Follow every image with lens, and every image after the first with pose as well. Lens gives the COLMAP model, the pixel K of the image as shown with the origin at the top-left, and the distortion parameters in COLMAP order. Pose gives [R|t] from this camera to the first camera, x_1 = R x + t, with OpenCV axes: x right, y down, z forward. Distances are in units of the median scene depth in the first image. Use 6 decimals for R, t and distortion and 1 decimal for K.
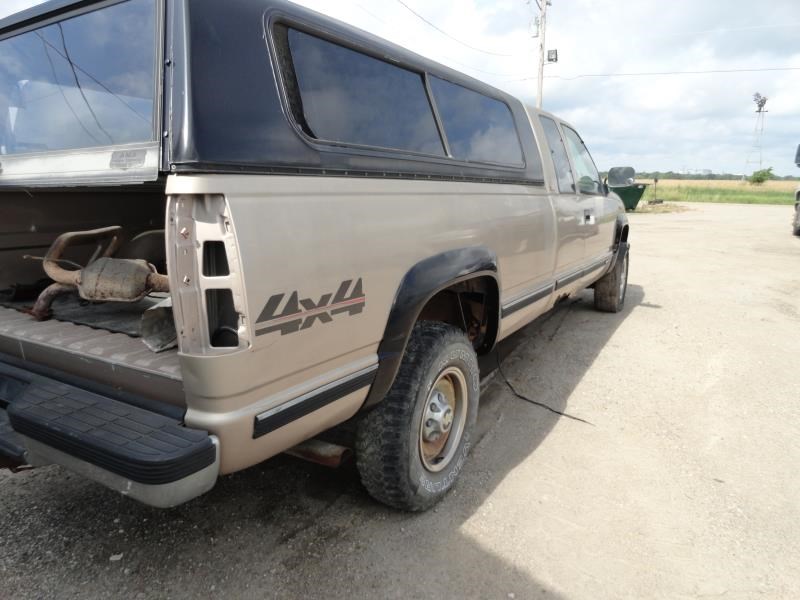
lens RADIAL K [[562.7, 0, 400.0], [0, 562.7, 300.0], [0, 0, 1]] dist [0.000379, 0.000317]
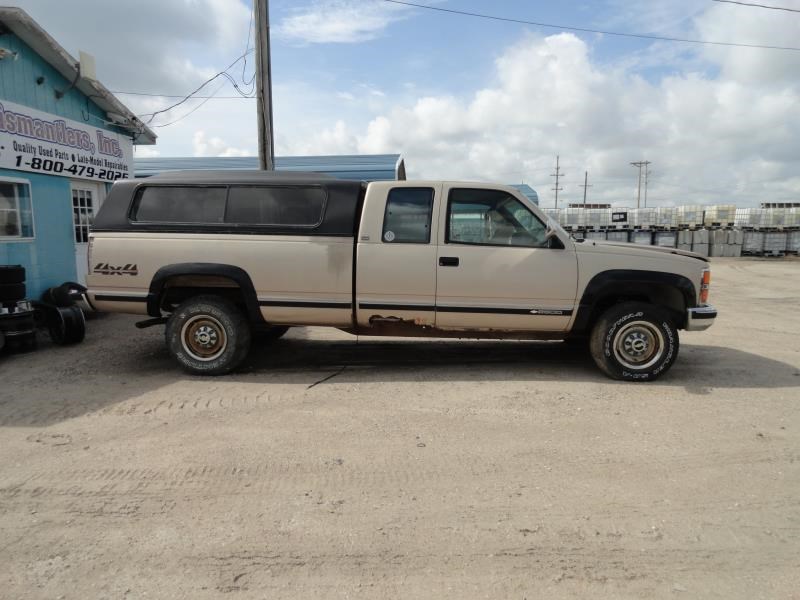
lens RADIAL K [[562.7, 0, 400.0], [0, 562.7, 300.0], [0, 0, 1]] dist [0.000379, 0.000317]
pose [[0.413566, 0.089098, -0.906104, 3.429373], [-0.186553, 0.982378, 0.011452, -0.156347], [0.891157, 0.164300, 0.422900, 1.019946]]
